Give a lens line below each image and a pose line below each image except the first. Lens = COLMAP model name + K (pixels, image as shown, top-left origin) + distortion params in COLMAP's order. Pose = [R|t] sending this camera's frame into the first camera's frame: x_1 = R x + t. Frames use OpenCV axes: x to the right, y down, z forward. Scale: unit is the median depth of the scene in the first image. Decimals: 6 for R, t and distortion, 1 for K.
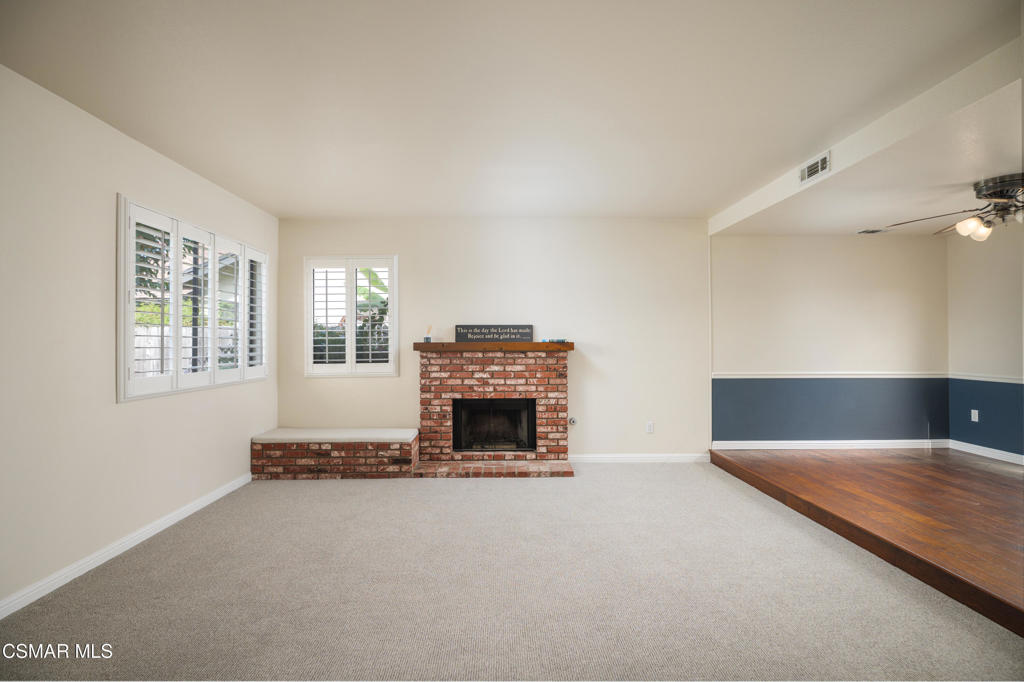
lens RADIAL K [[490.1, 0, 515.9], [0, 490.1, 338.2], [0, 0, 1]] dist [-0.002481, -0.000430]
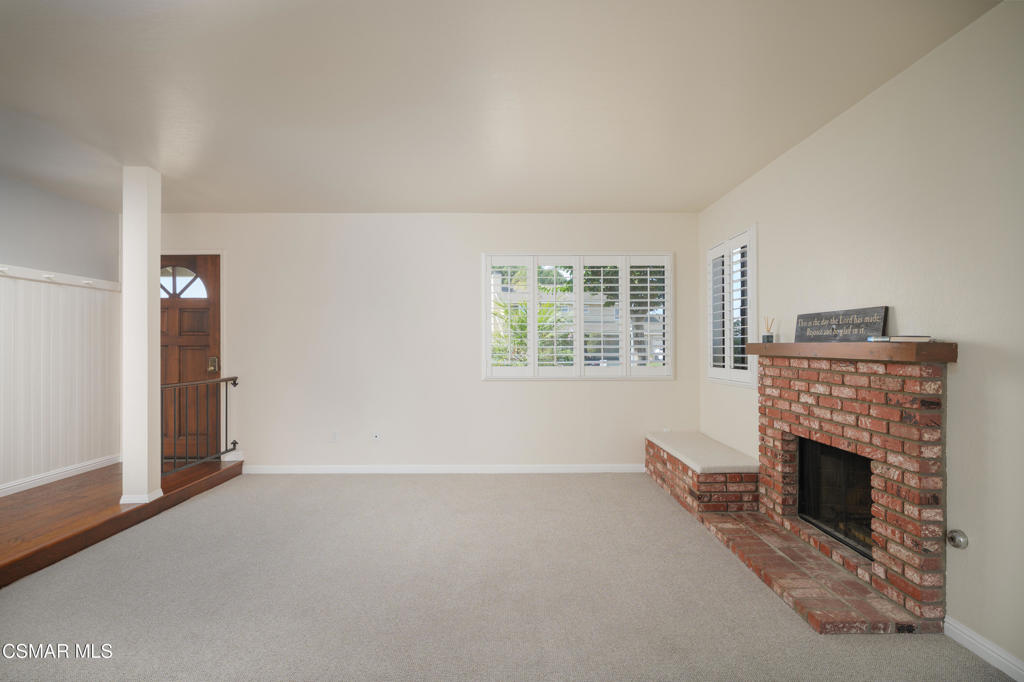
lens RADIAL K [[536.1, 0, 514.5], [0, 536.1, 344.0], [0, 0, 1]] dist [-0.001816, -0.000320]
pose [[-0.014644, 0.001499, -0.999892, 0.573073], [0.010786, 0.999941, 0.001341, 0.005131], [0.999835, -0.010766, -0.014660, 0.658833]]
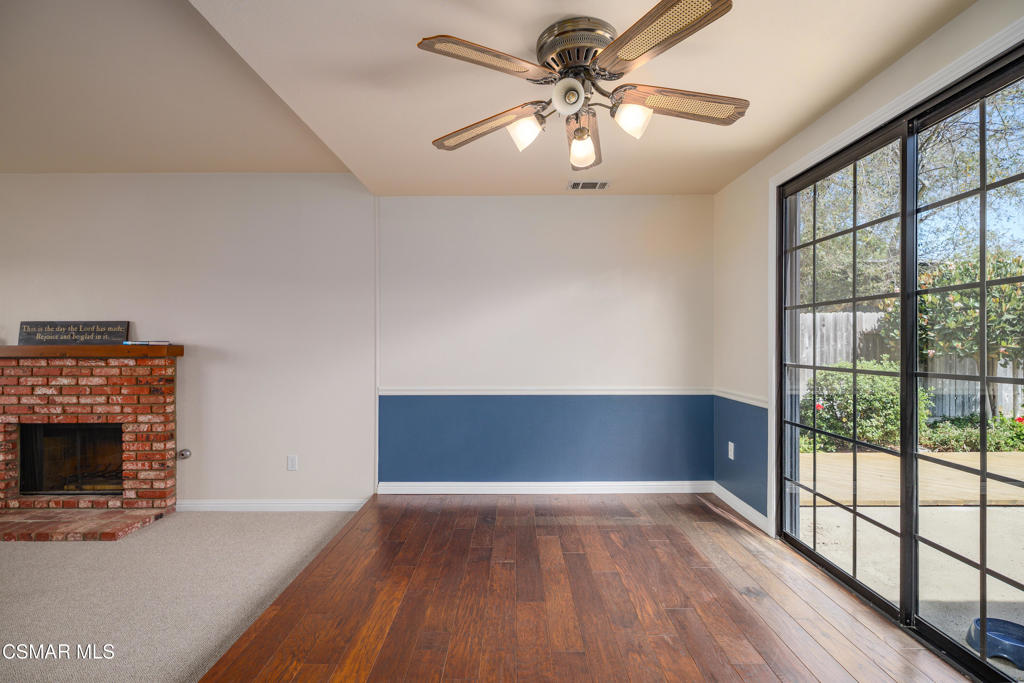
lens RADIAL K [[477.4, 0, 515.6], [0, 477.4, 344.9], [0, 0, 1]] dist [-0.000389, -0.000094]
pose [[0.999742, -0.001547, -0.022671, 0.635955], [0.001776, 0.999948, 0.010086, 0.001804], [0.022654, -0.010124, 0.999692, 0.313527]]
